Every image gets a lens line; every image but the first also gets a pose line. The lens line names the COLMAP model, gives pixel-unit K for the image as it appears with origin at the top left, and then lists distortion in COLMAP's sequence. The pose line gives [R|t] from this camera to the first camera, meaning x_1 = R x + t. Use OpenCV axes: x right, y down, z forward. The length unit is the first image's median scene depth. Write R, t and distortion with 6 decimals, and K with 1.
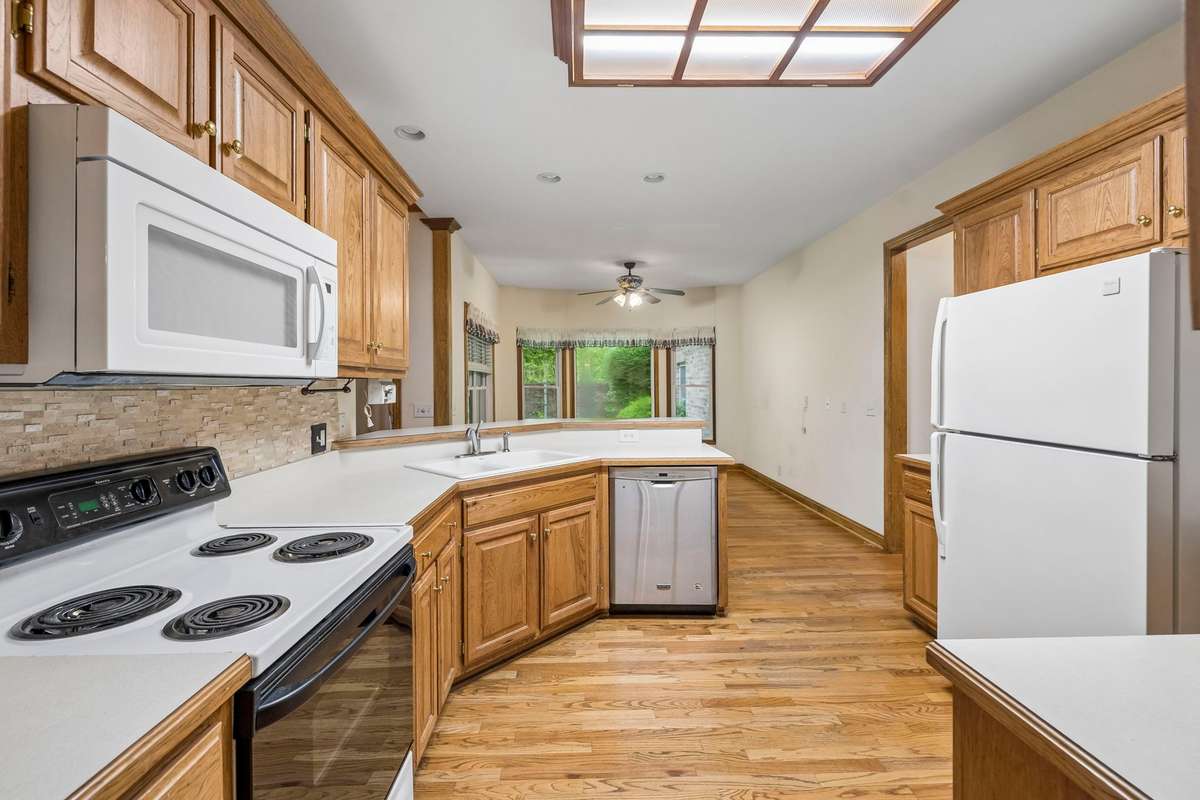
lens RADIAL K [[518.4, 0, 587.6], [0, 518.4, 384.9], [0, 0, 1]] dist [0.001422, -0.000201]
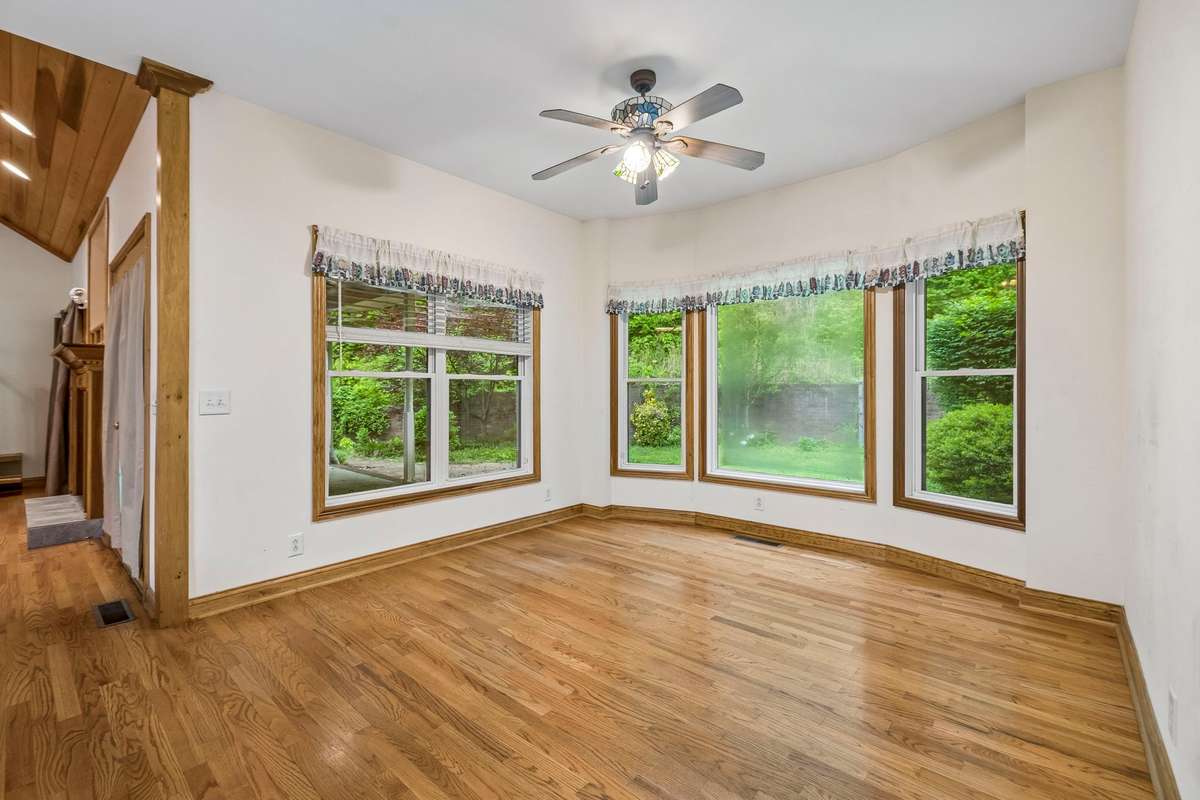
lens RADIAL K [[518.4, 0, 598.8], [0, 518.4, 390.8], [0, 0, 1]] dist [0.001422, -0.000201]
pose [[0.735490, 0.005753, -0.677511, 0.273242], [-0.007028, 0.999975, 0.000862, 0.017064], [0.677499, 0.004127, 0.735512, 0.532727]]
